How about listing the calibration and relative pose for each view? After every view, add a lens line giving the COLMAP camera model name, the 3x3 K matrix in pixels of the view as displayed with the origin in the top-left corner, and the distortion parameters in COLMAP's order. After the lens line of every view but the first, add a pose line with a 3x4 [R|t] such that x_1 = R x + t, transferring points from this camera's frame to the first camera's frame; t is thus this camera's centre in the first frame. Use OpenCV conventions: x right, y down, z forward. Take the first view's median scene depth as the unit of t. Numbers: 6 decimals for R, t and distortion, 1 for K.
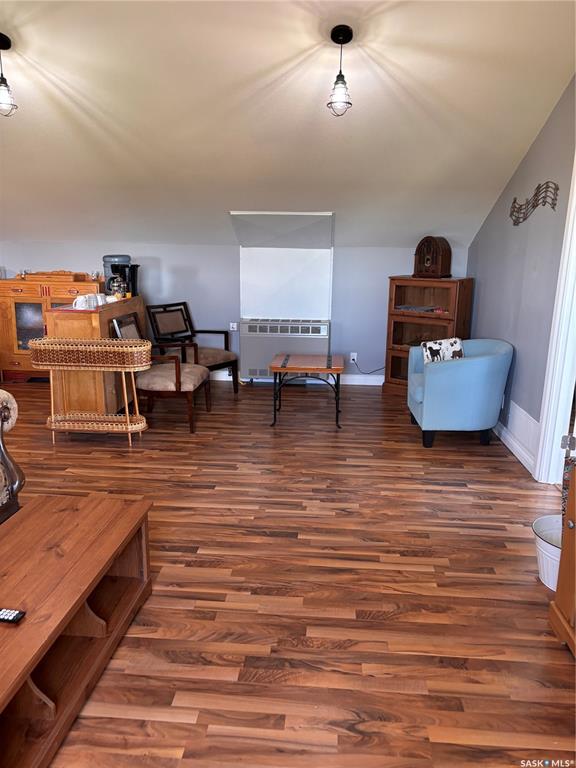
lens RADIAL K [[577.1, 0, 283.2], [0, 577.1, 394.5], [0, 0, 1]] dist [0.048898, -0.051408]
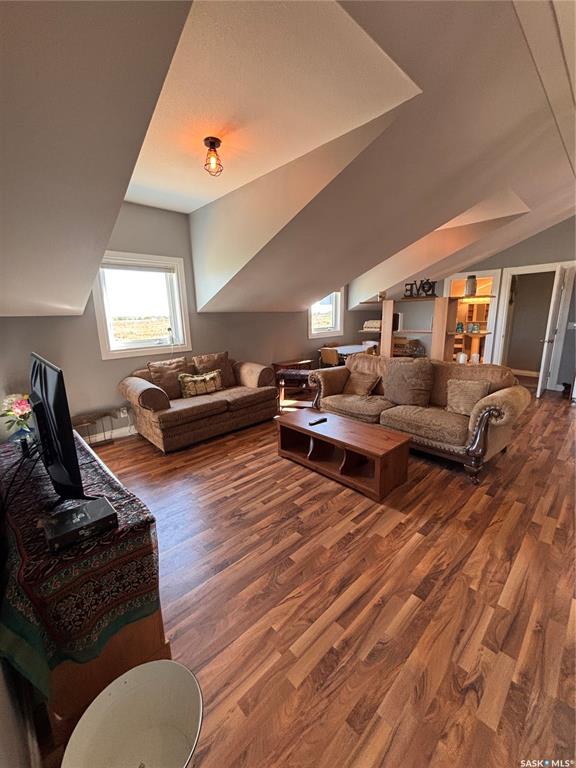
lens RADIAL K [[312.1, 0, 288.0], [0, 312.1, 384.0], [0, 0, 1]] dist [-0.002353, 0.000109]
pose [[-0.658614, 0.165923, -0.733960, 0.423934], [-0.165454, 0.919585, 0.356355, -0.207611], [0.734066, 0.356137, -0.578199, 0.855399]]
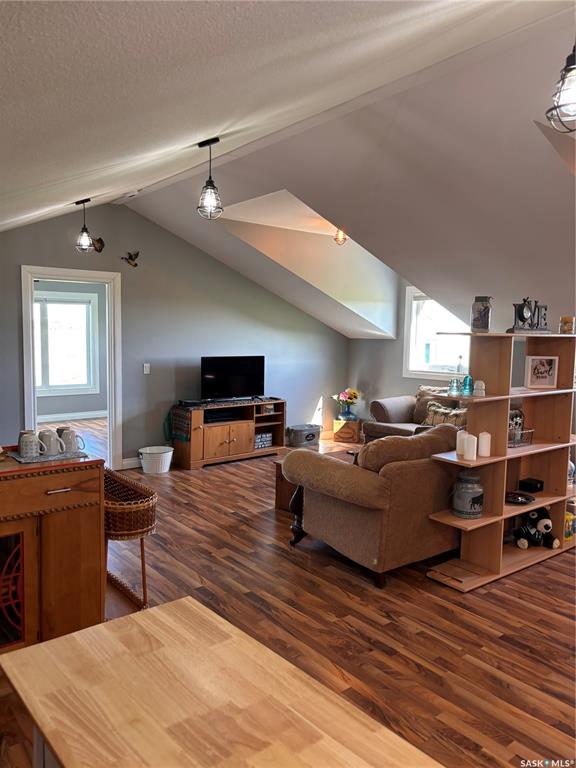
lens RADIAL K [[574.9, 0, 290.2], [0, 574.9, 387.0], [0, 0, 1]] dist [0.048874, -0.055119]
pose [[-0.686698, -0.092336, 0.721055, -1.195181], [0.150846, 0.952210, 0.265596, -0.425646], [-0.711120, 0.291152, -0.639953, 1.508610]]
